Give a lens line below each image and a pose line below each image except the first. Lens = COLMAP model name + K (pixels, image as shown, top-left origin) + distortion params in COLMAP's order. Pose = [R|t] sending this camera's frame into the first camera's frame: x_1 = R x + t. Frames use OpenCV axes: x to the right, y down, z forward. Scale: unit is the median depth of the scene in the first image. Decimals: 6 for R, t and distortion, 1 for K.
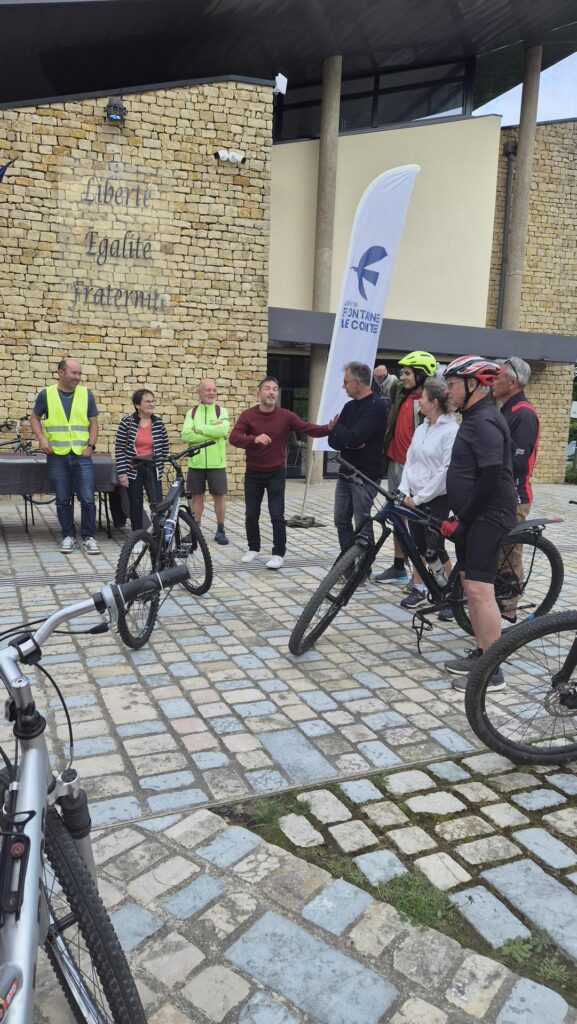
lens RADIAL K [[687.6, 0, 293.8], [0, 687.6, 505.3], [0, 0, 1]] dist [0.074462, -0.059705]
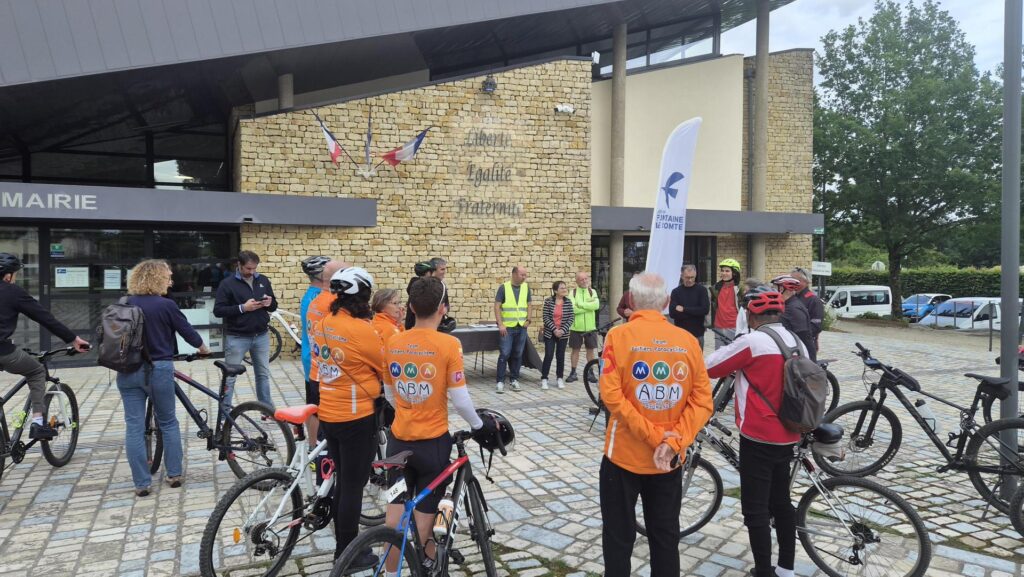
lens RADIAL K [[687.6, 0, 521.9], [0, 687.6, 277.8], [0, 0, 1]] dist [0.074462, -0.059705]
pose [[0.999538, -0.030337, 0.001985, -0.192066], [0.030378, 0.994024, -0.104847, -0.011135], [0.001208, 0.104859, 0.994486, -0.370461]]
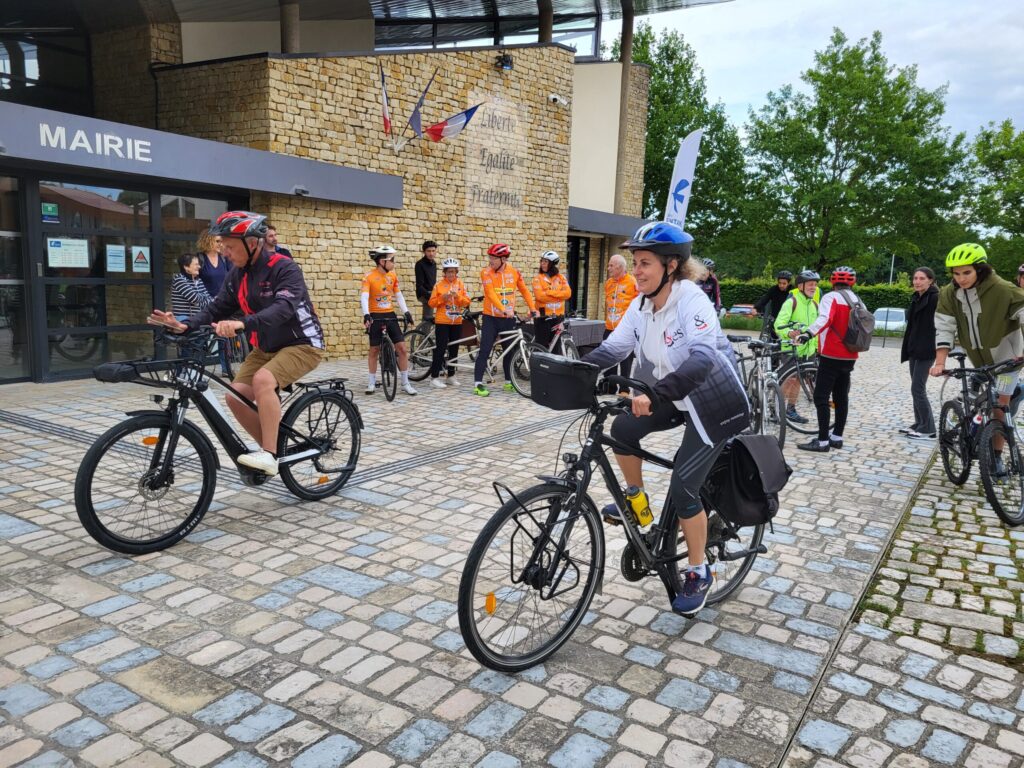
lens RADIAL K [[757.7, 0, 514.7], [0, 757.7, 375.0], [0, 0, 1]] dist [0.069514, -0.046077]
pose [[0.844076, -0.075064, 0.530943, -1.022993], [0.058226, 0.997129, 0.048407, -0.028433], [-0.533052, -0.009945, 0.846024, -0.257691]]
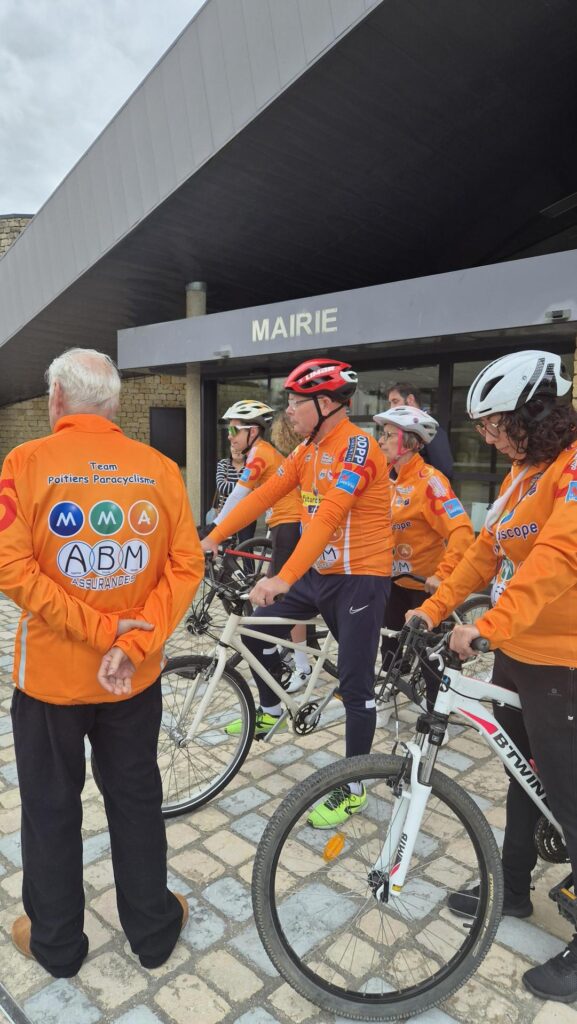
lens RADIAL K [[685.5, 0, 292.9], [0, 685.5, 519.5], [0, 0, 1]] dist [0.076112, -0.065002]
pose [[0.371310, 0.081340, -0.924939, -0.233870], [-0.122164, 0.991775, 0.038176, -0.094501], [0.920437, 0.098820, 0.378193, 0.469032]]
